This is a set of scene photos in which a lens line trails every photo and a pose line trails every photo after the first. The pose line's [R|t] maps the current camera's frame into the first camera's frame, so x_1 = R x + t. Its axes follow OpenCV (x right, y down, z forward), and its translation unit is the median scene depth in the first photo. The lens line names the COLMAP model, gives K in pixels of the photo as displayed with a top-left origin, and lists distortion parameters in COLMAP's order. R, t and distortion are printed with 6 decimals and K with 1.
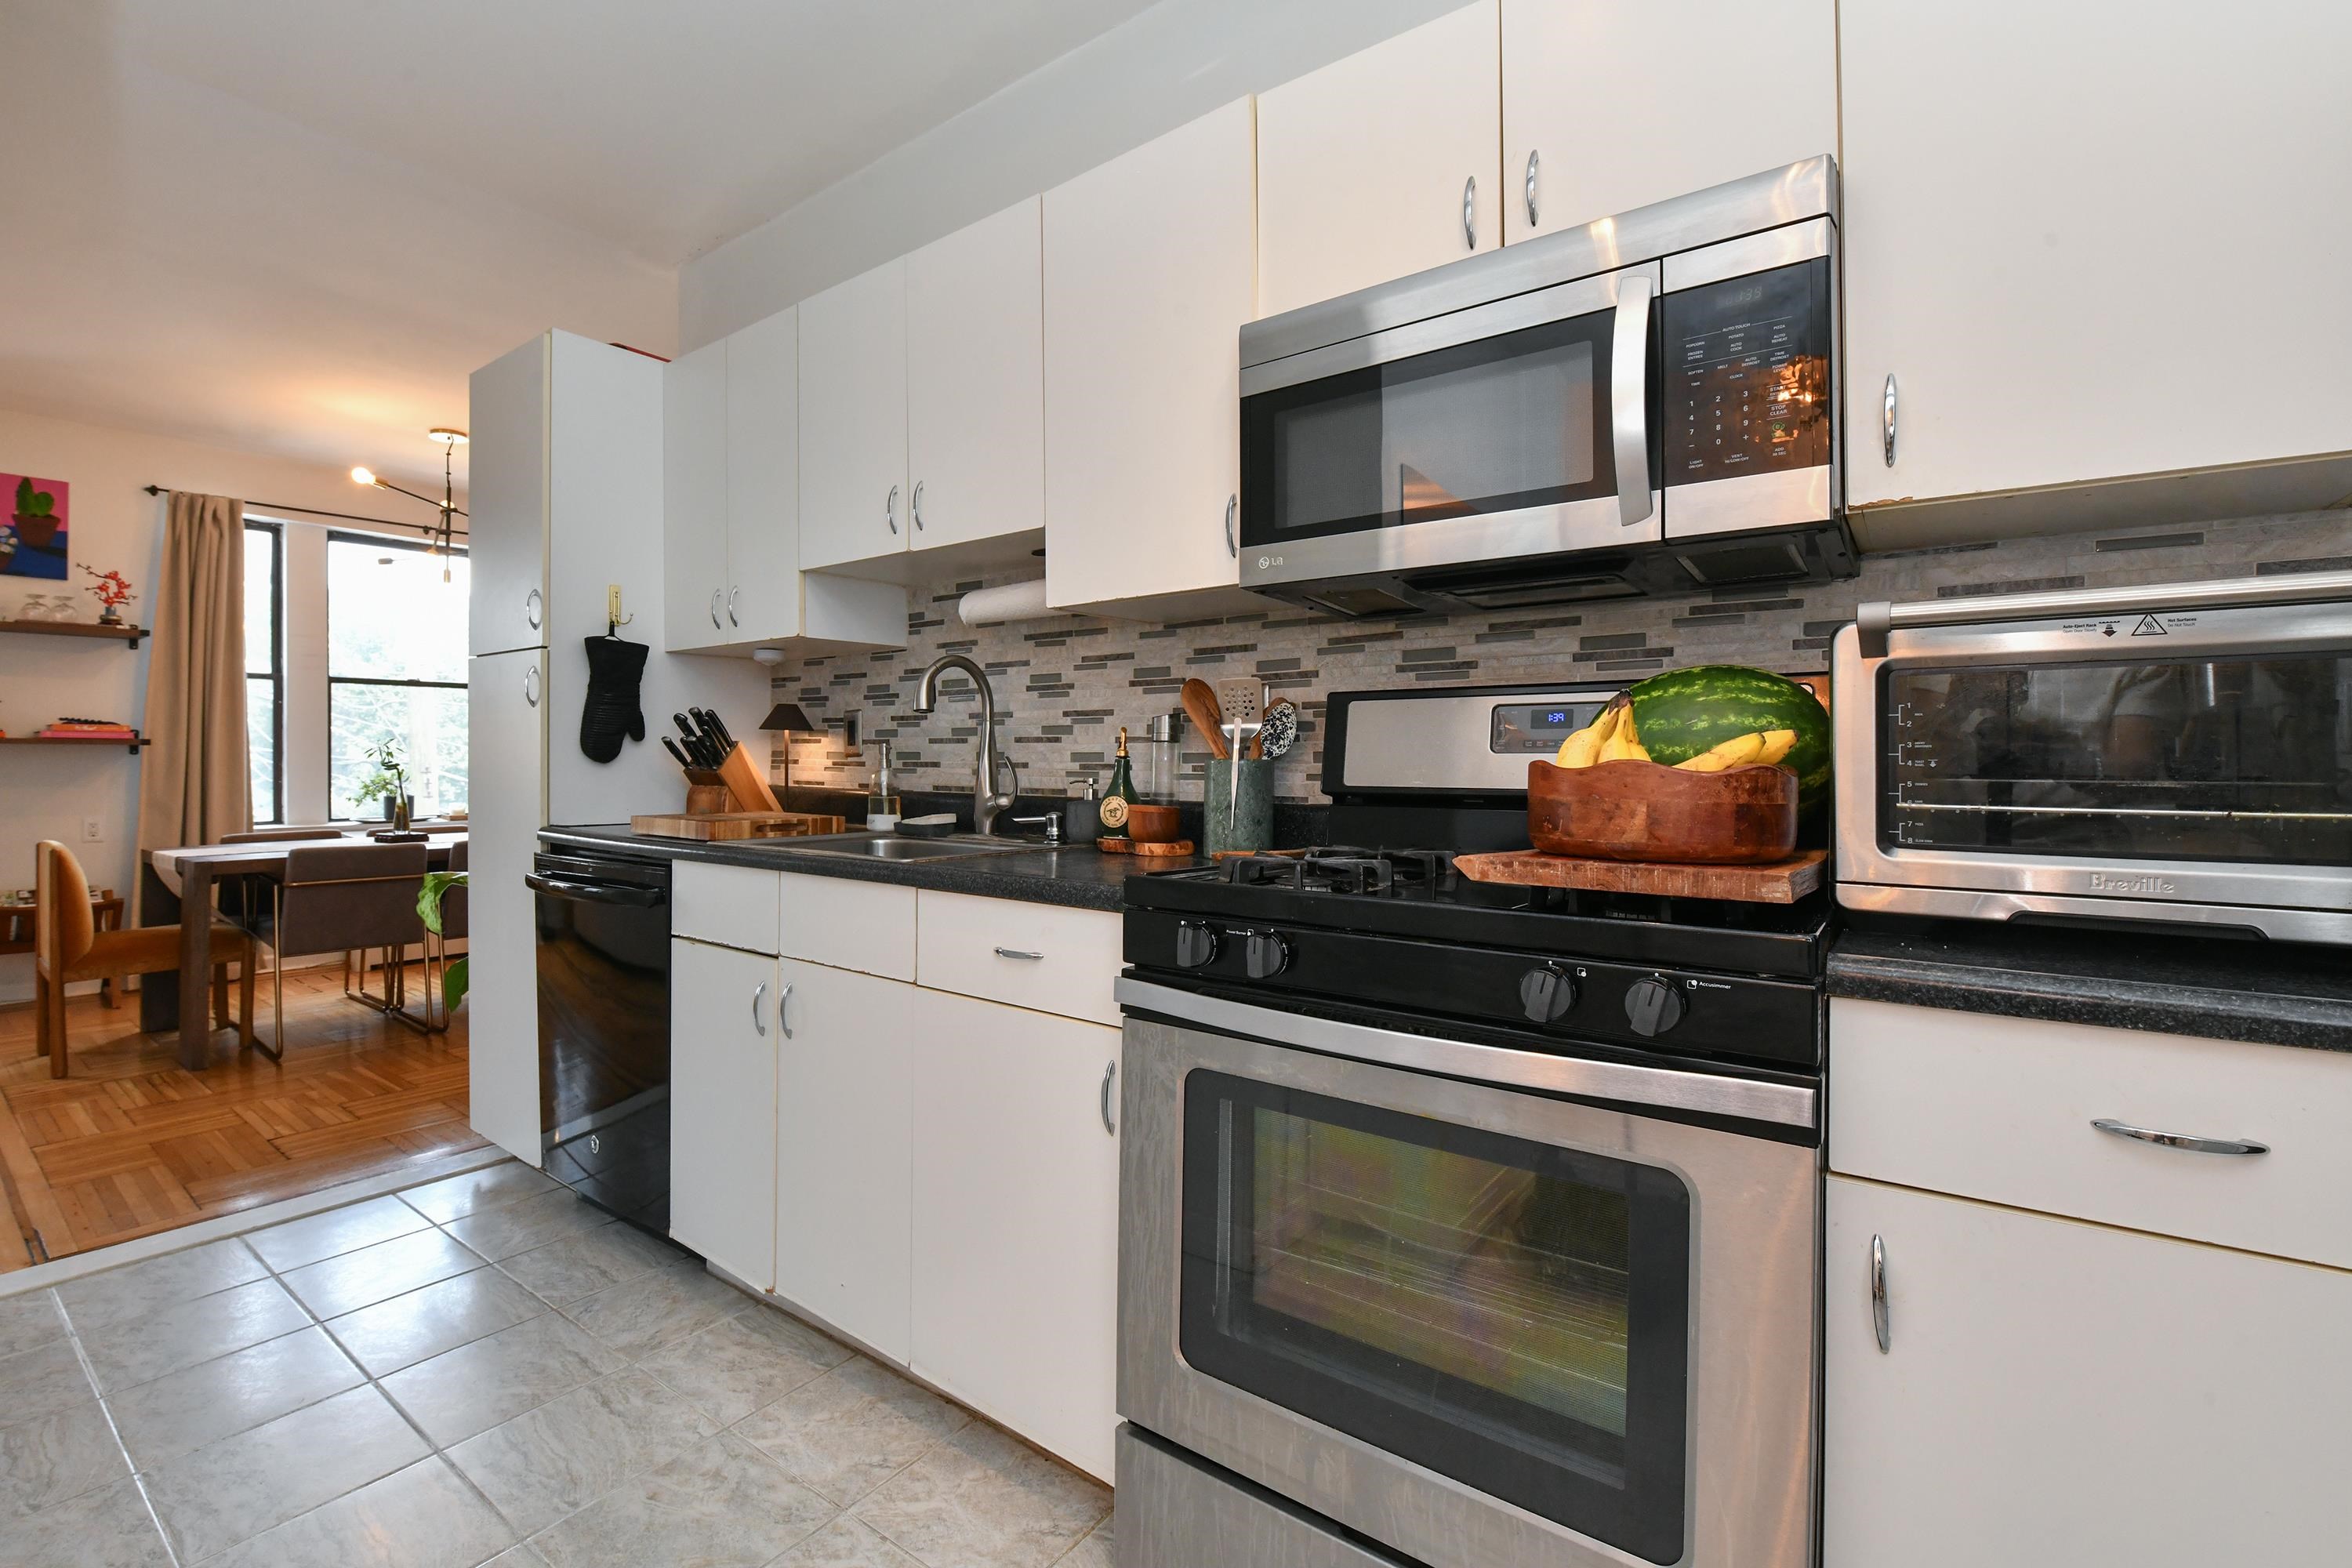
lens RADIAL K [[1026.2, 0, 1170.4], [0, 1026.2, 757.8], [0, 0, 1]] dist [-0.019981, -0.001682]
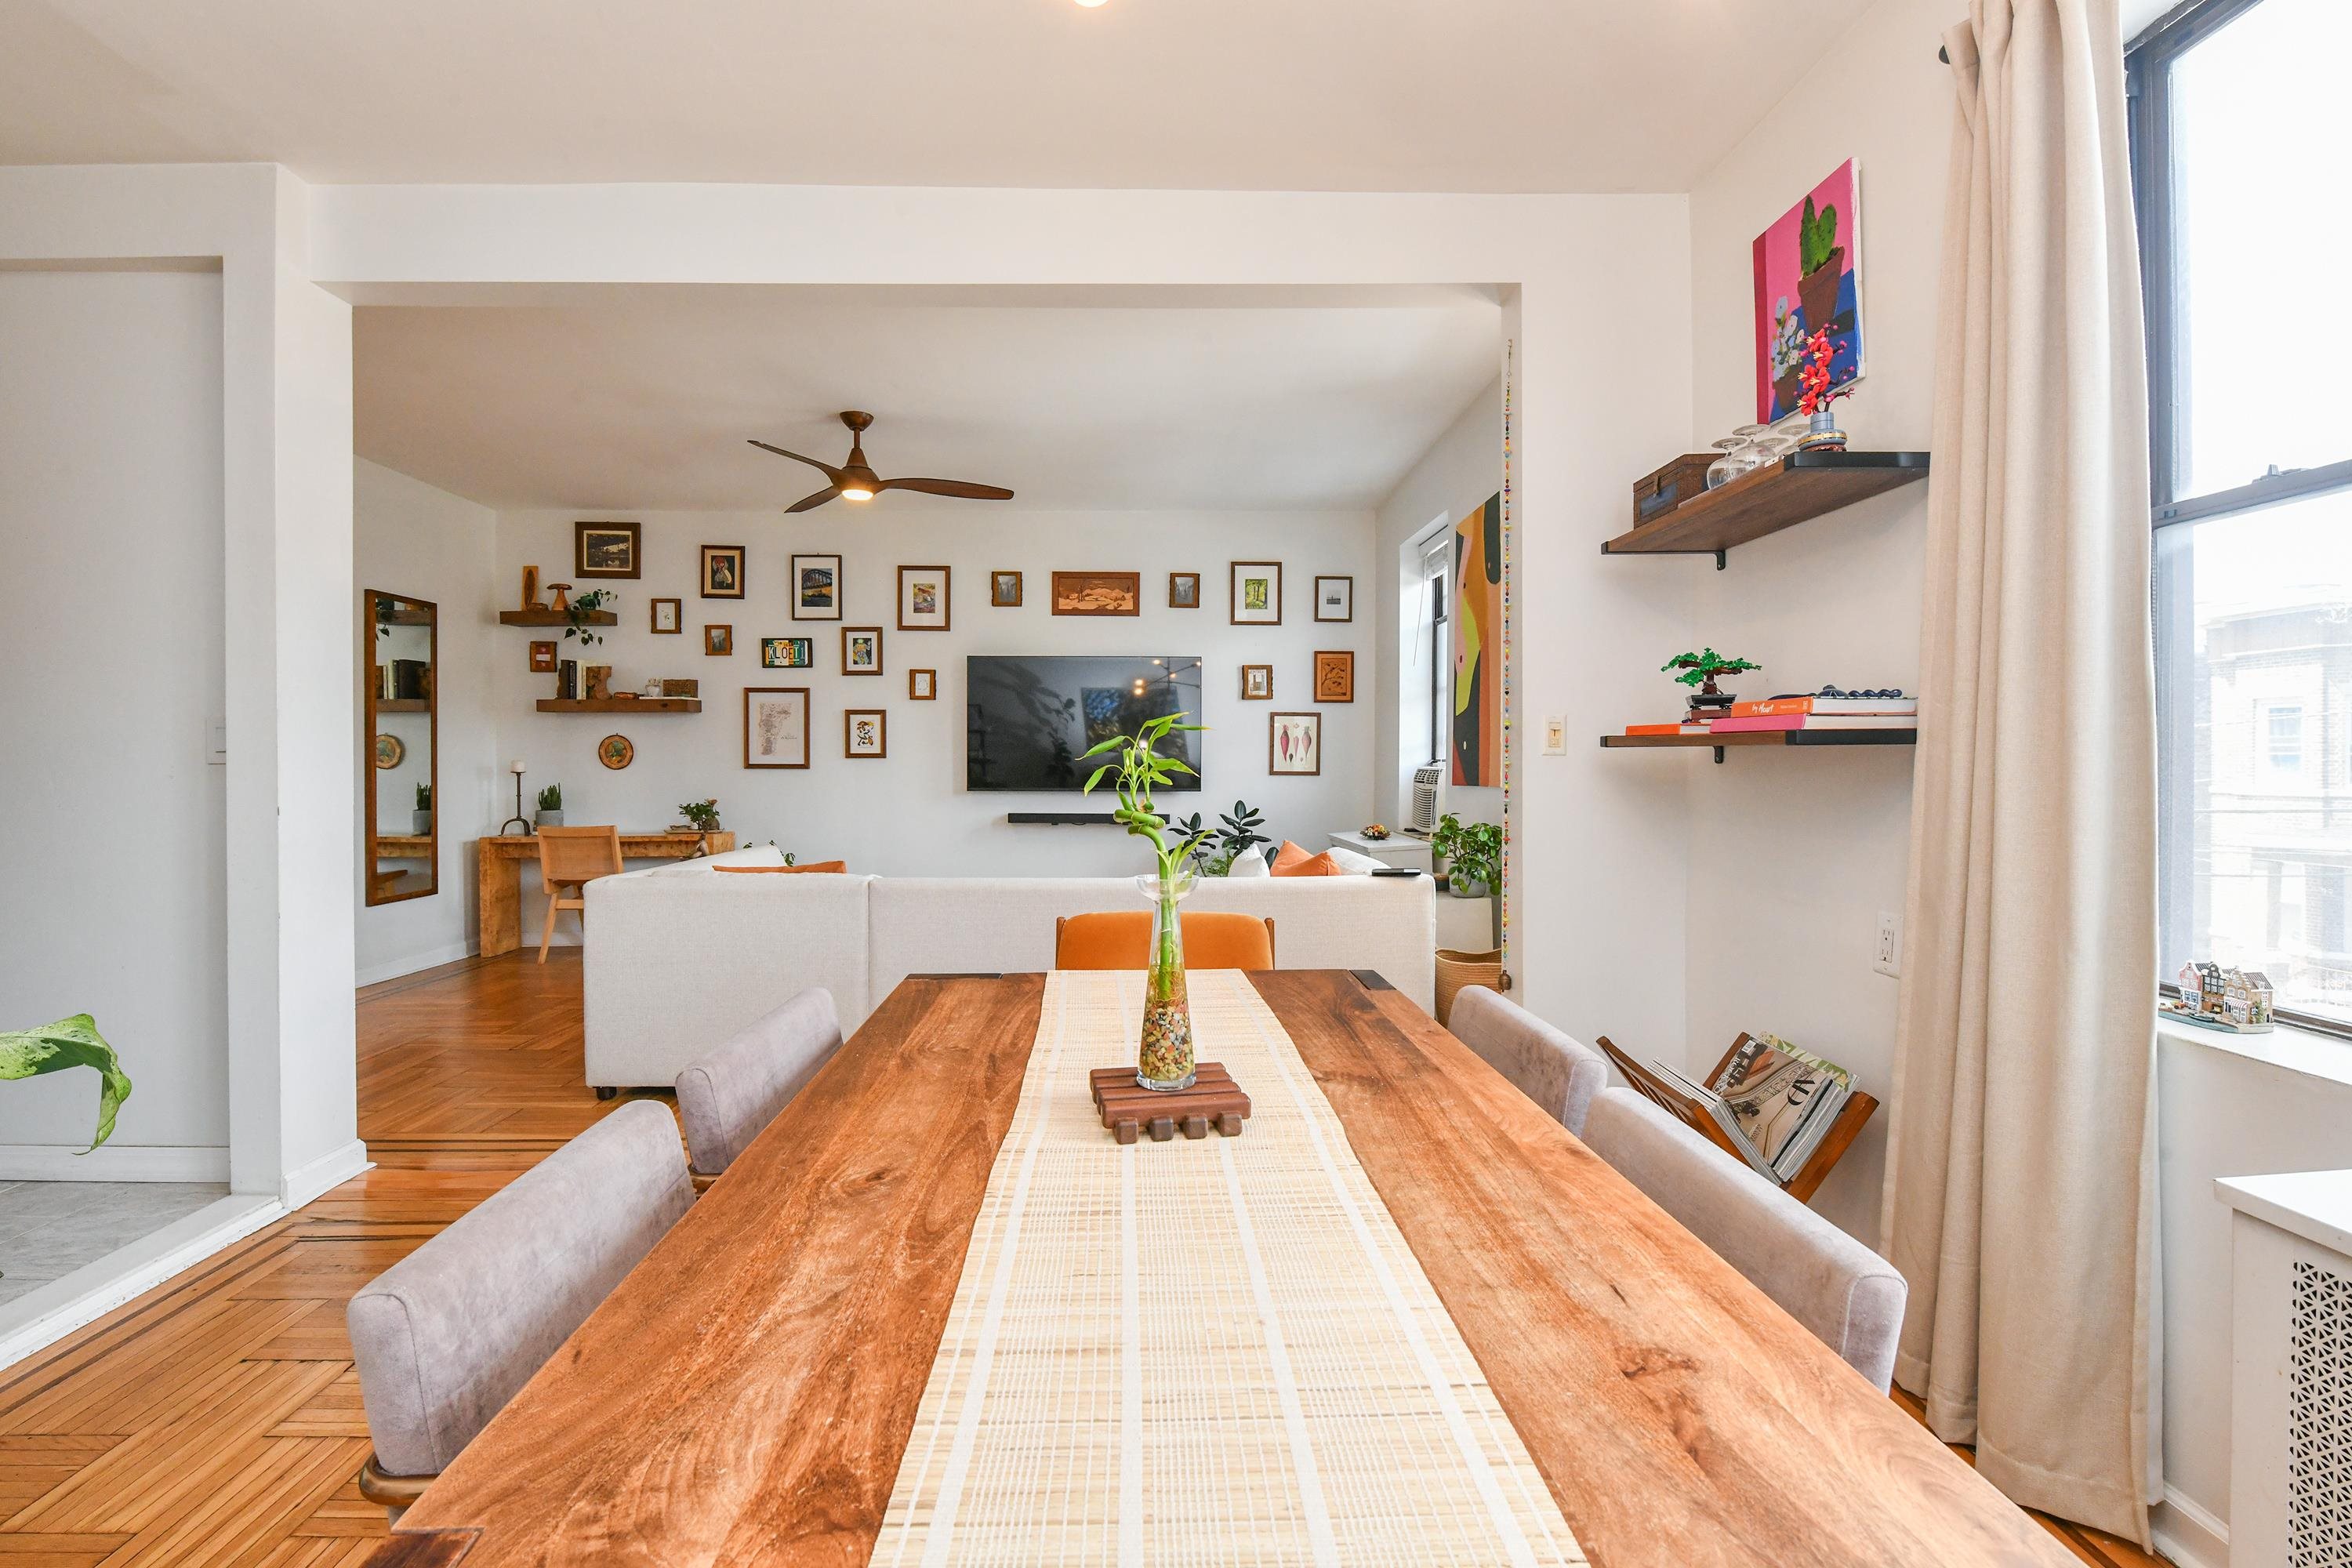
lens RADIAL K [[1051.0, 0, 1181.7], [0, 1051.0, 769.1], [0, 0, 1]] dist [-0.013925, -0.001231]
pose [[-0.788482, 0.008418, -0.615001, -1.301038], [0.001395, 0.999928, 0.011899, -0.019958], [0.615057, 0.008524, -0.788437, 2.644892]]
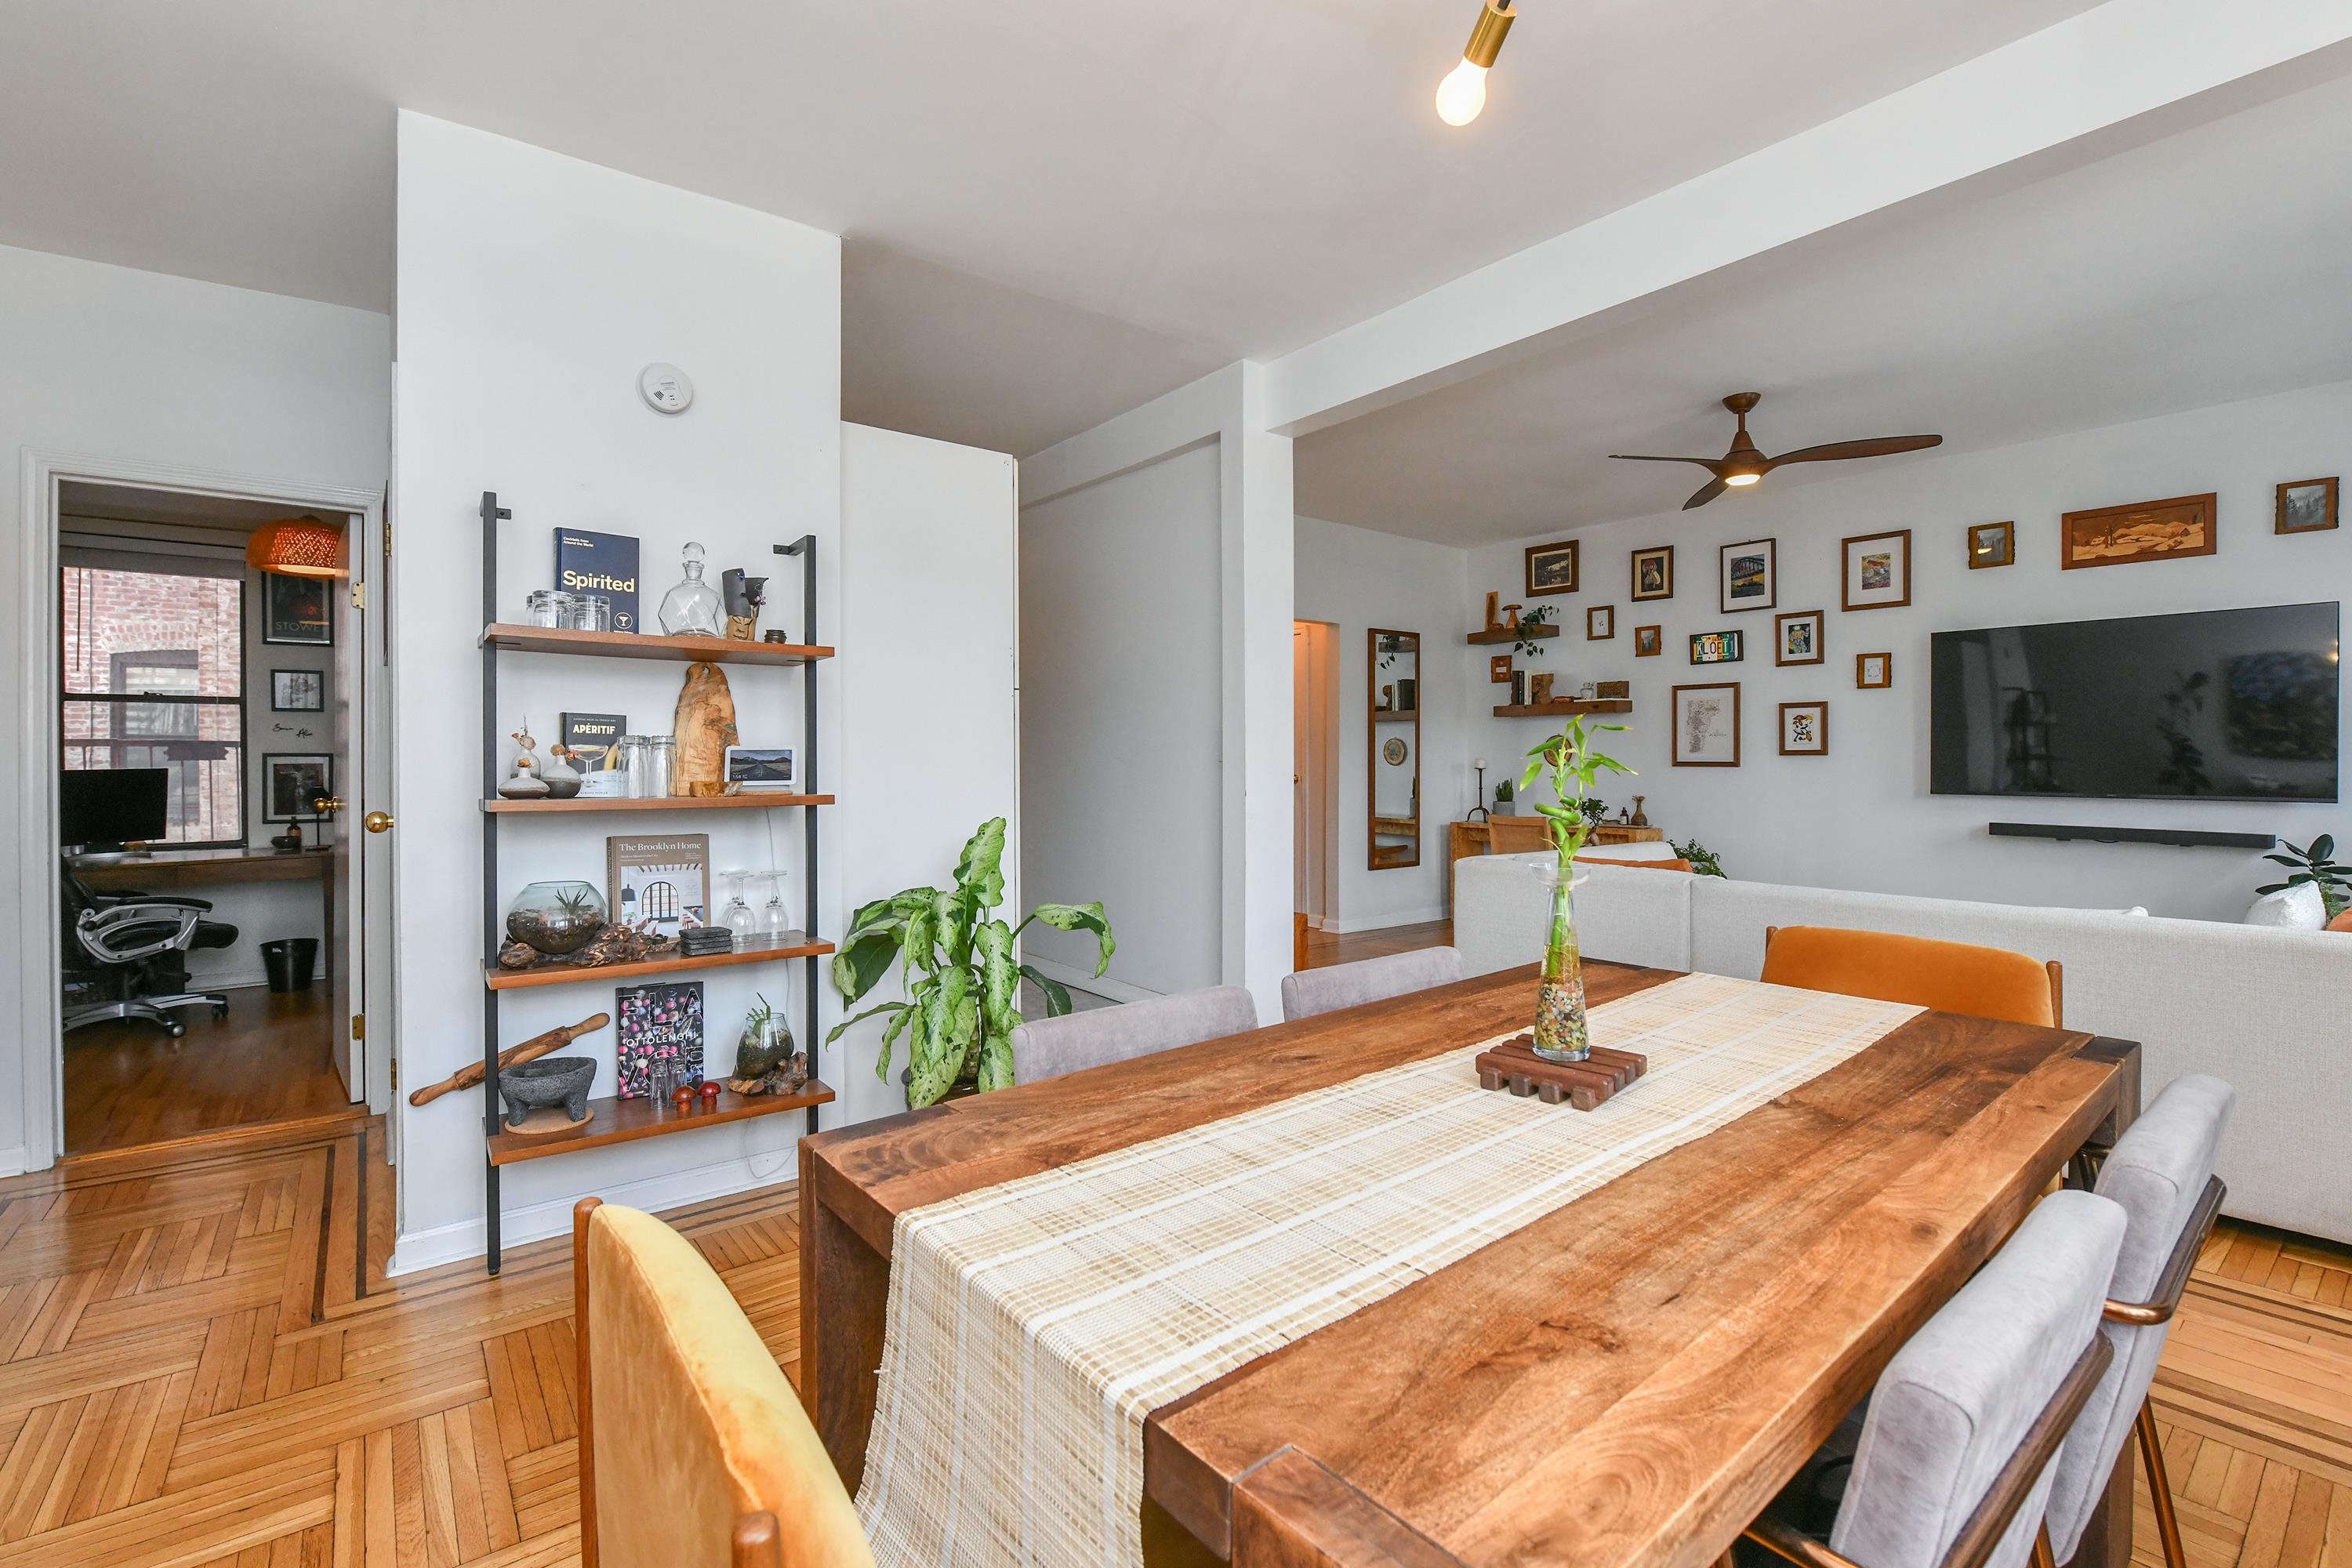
lens RADIAL K [[1054.5, 0, 1141.8], [0, 1054.5, 768.6], [0, 0, 1]] dist [-0.015910, -0.001216]
pose [[-0.956151, 0.003258, 0.292857, -1.595022], [0.006385, 0.999932, 0.009721, -0.019654], [-0.292805, 0.011164, -0.956107, 2.861569]]
